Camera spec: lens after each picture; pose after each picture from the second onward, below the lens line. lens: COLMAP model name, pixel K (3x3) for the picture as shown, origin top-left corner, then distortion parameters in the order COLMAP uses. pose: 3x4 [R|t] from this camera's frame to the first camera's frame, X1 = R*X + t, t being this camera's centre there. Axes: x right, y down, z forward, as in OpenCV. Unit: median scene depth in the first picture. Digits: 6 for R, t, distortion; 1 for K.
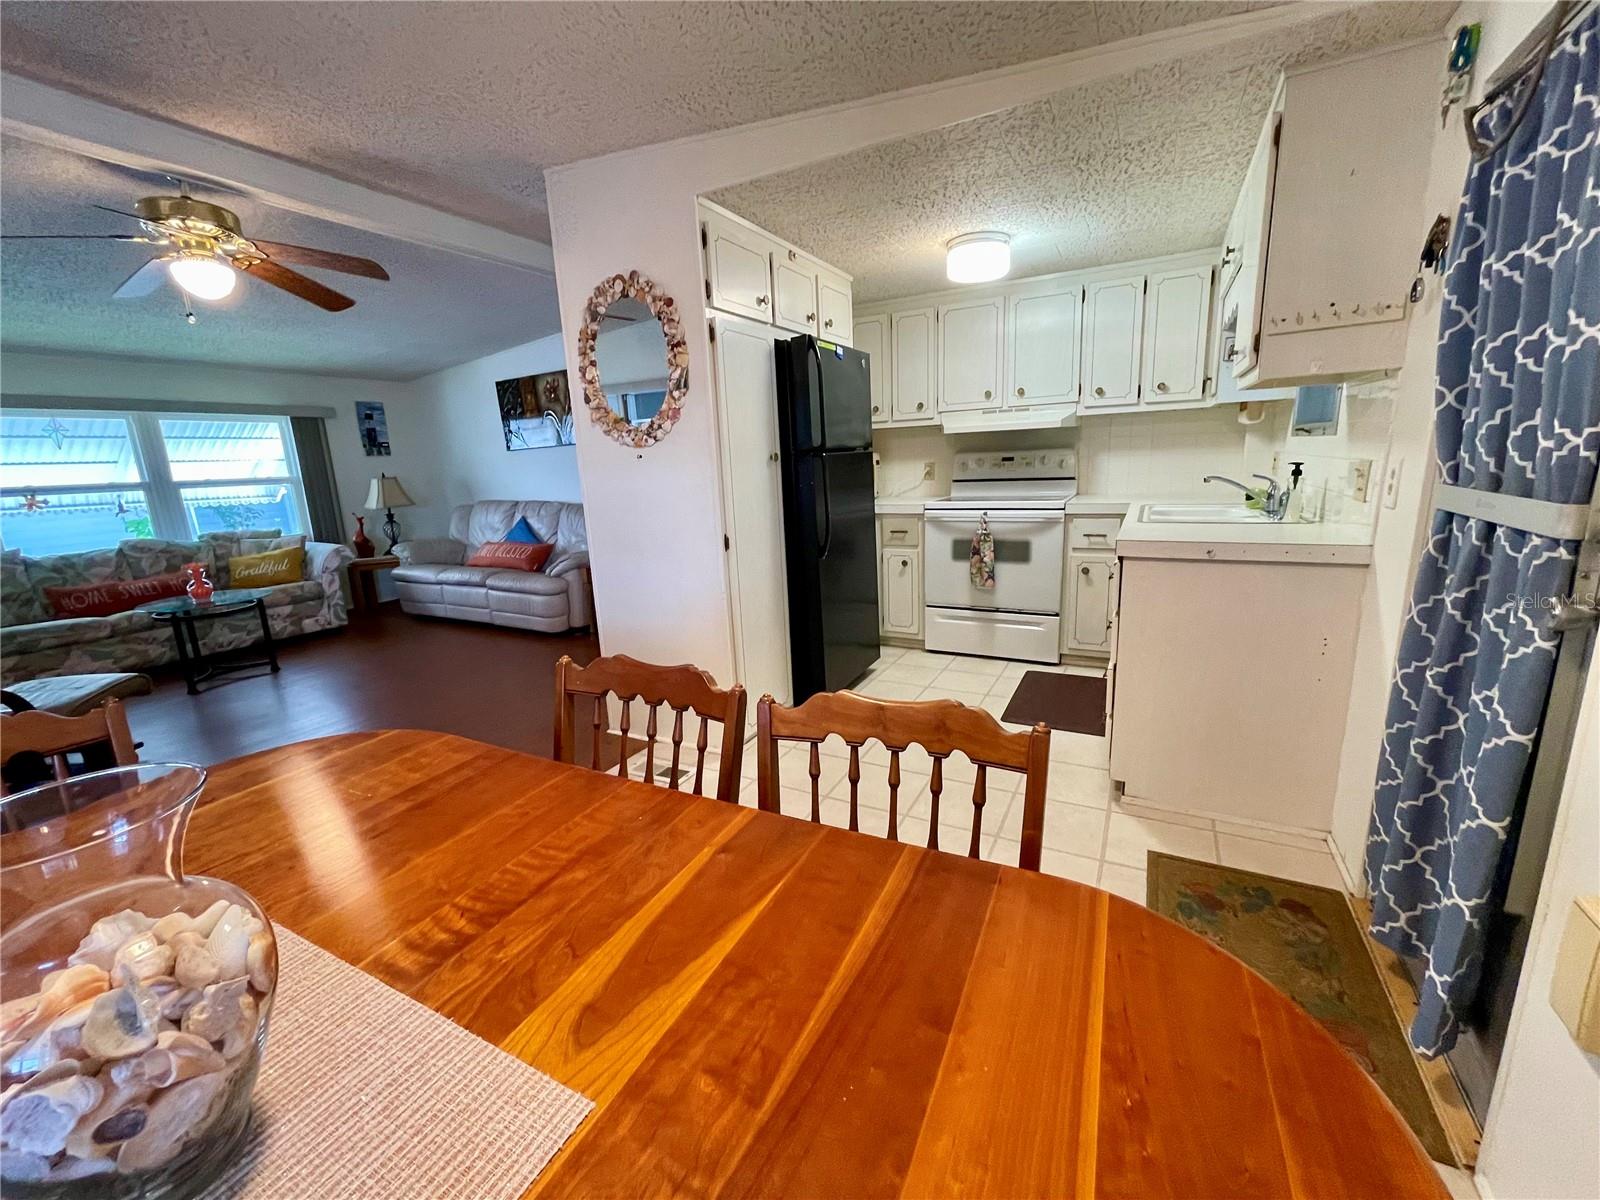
lens RADIAL K [[651.1, 0, 806.1], [0, 651.1, 597.3], [0, 0, 1]] dist [-0.001383, -0.000144]
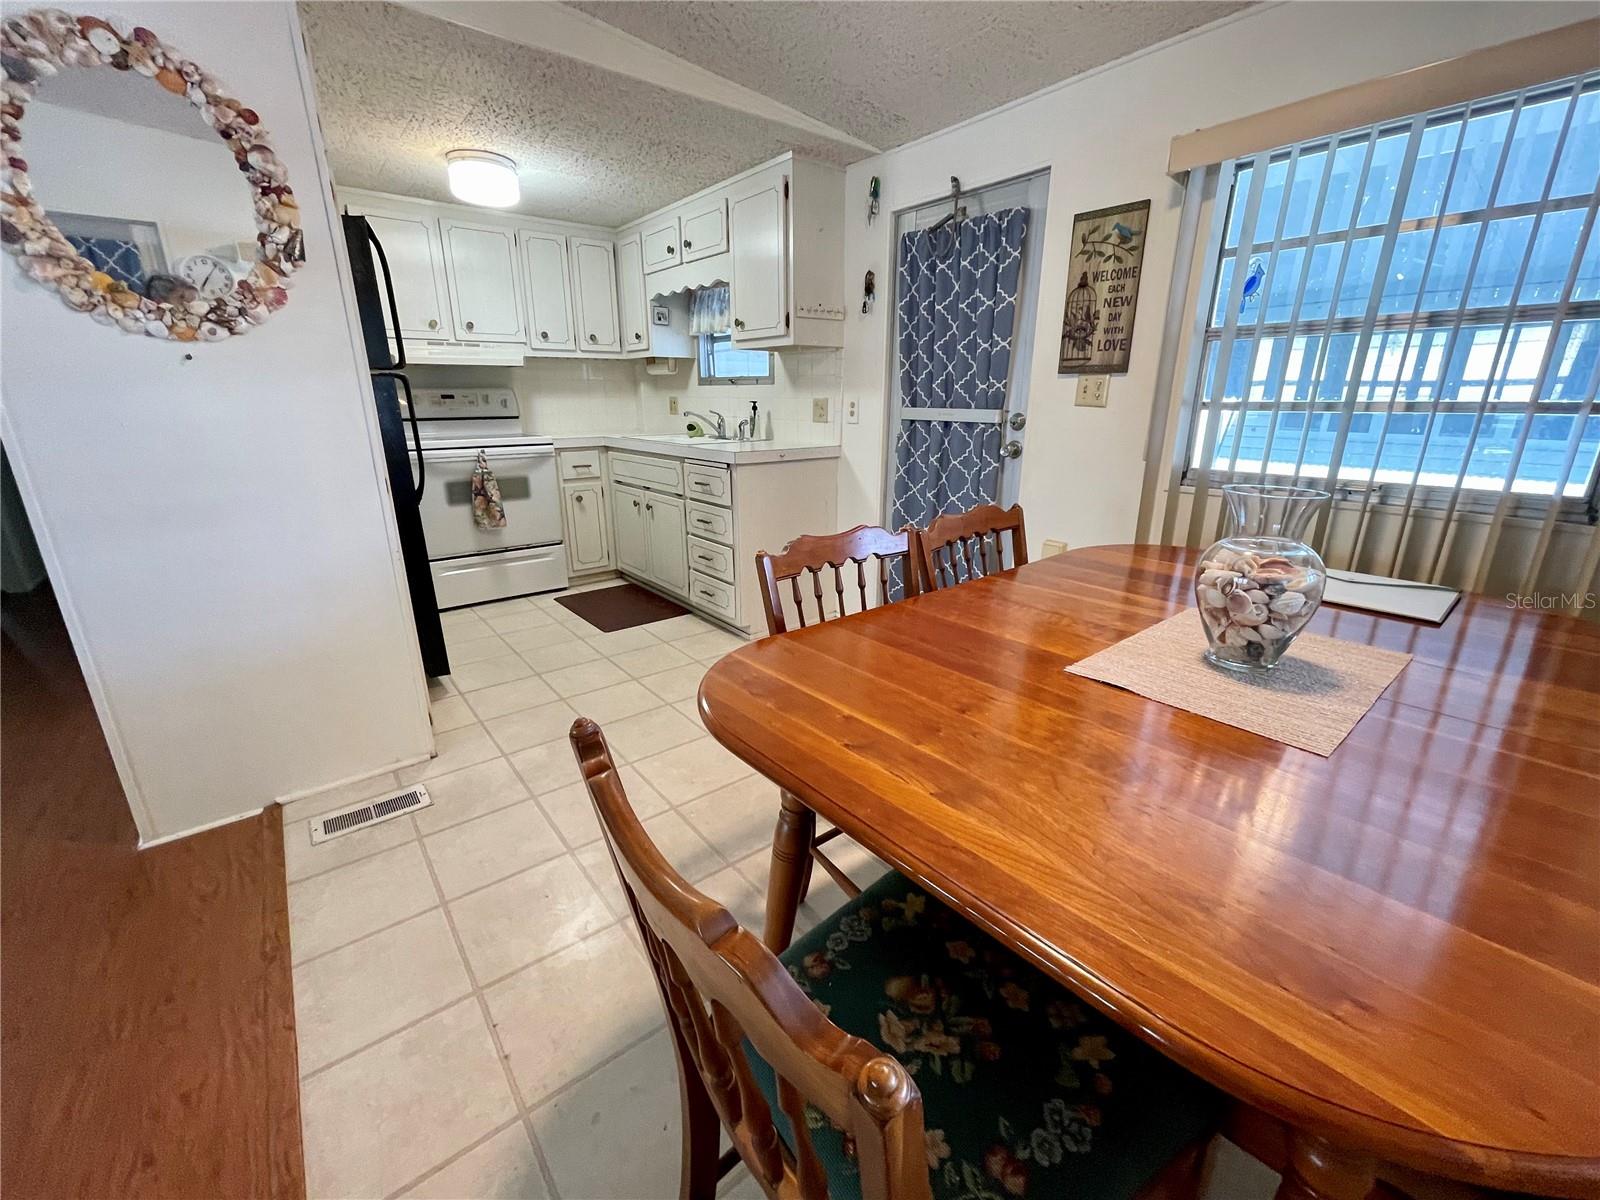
lens RADIAL K [[651.1, 0, 799.6], [0, 651.1, 600.5], [0, 0, 1]] dist [-0.001383, -0.000144]
pose [[0.395304, -0.236217, 0.887658, -0.410612], [0.178748, 0.967676, 0.177908, -0.001546], [-0.900990, 0.088339, 0.424750, 0.163040]]
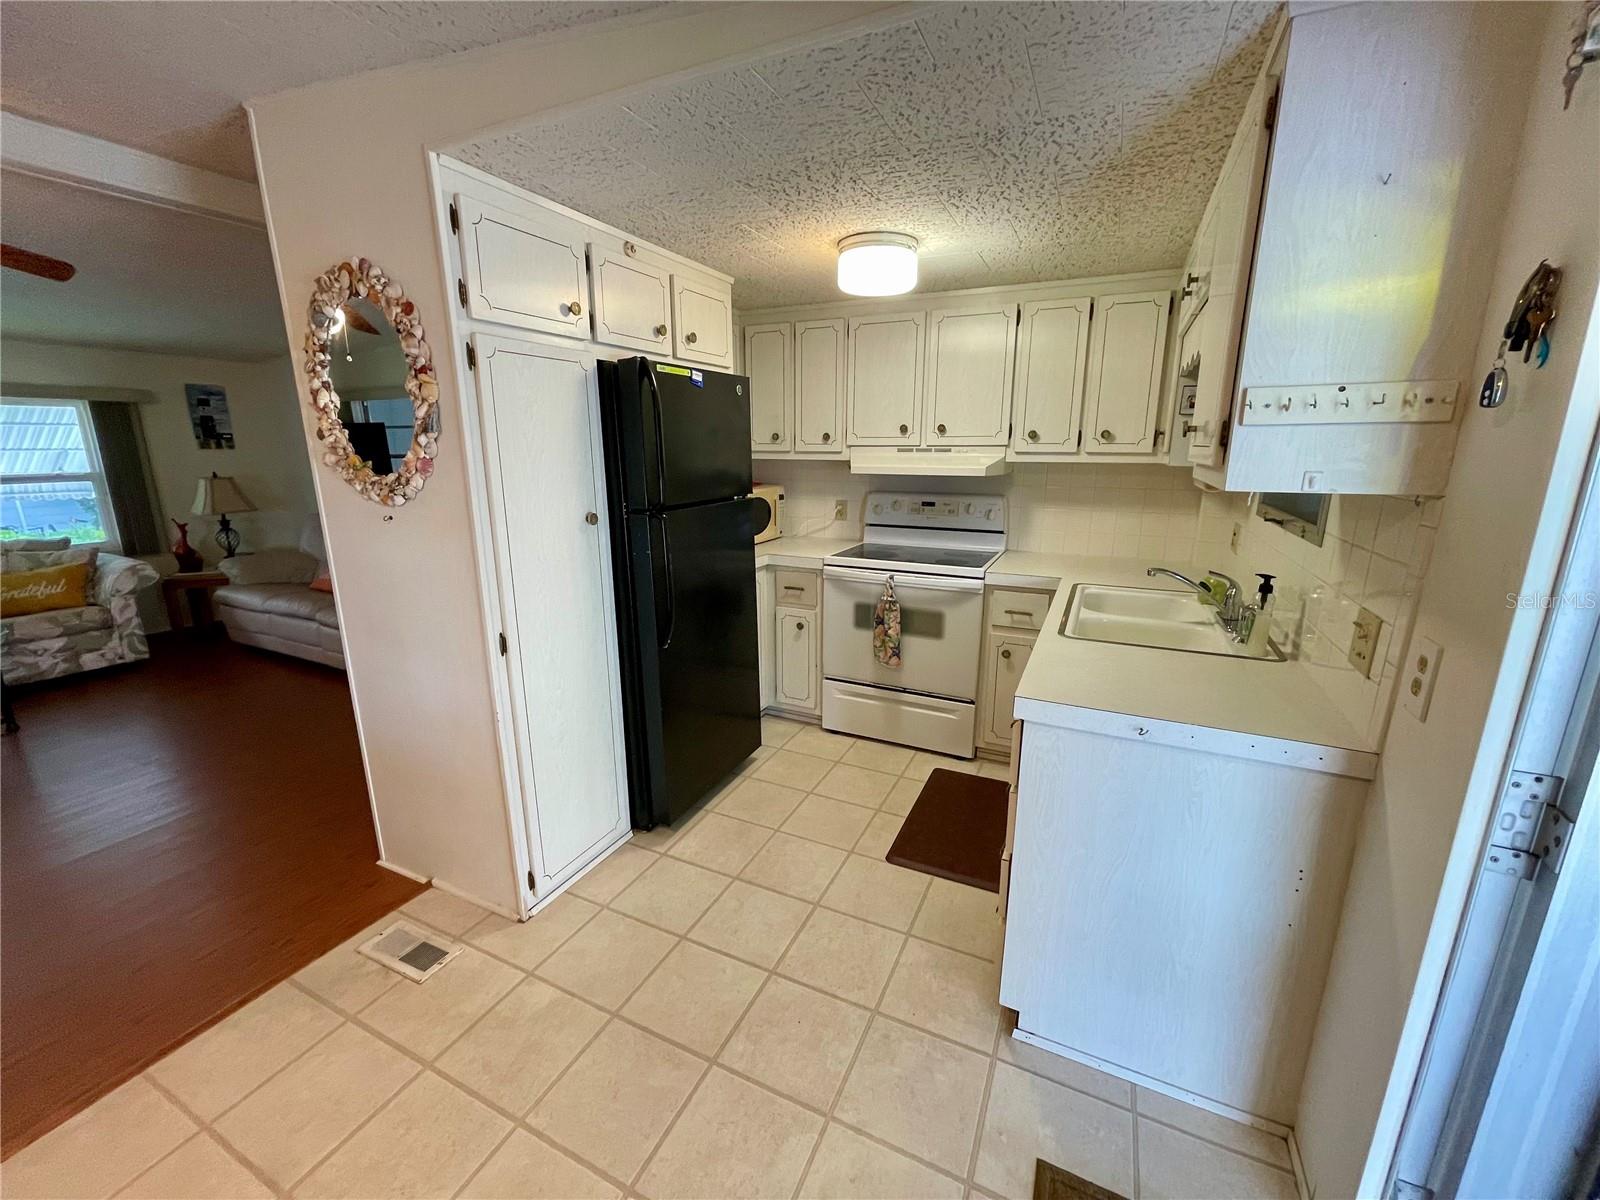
lens RADIAL K [[651.1, 0, 804.9], [0, 651.1, 599.3], [0, 0, 1]] dist [-0.001383, -0.000144]
pose [[0.997959, 0.032621, 0.054890, 0.110348], [-0.033773, 0.999226, 0.020183, -0.102977], [-0.054190, -0.021996, 0.998288, 0.167428]]
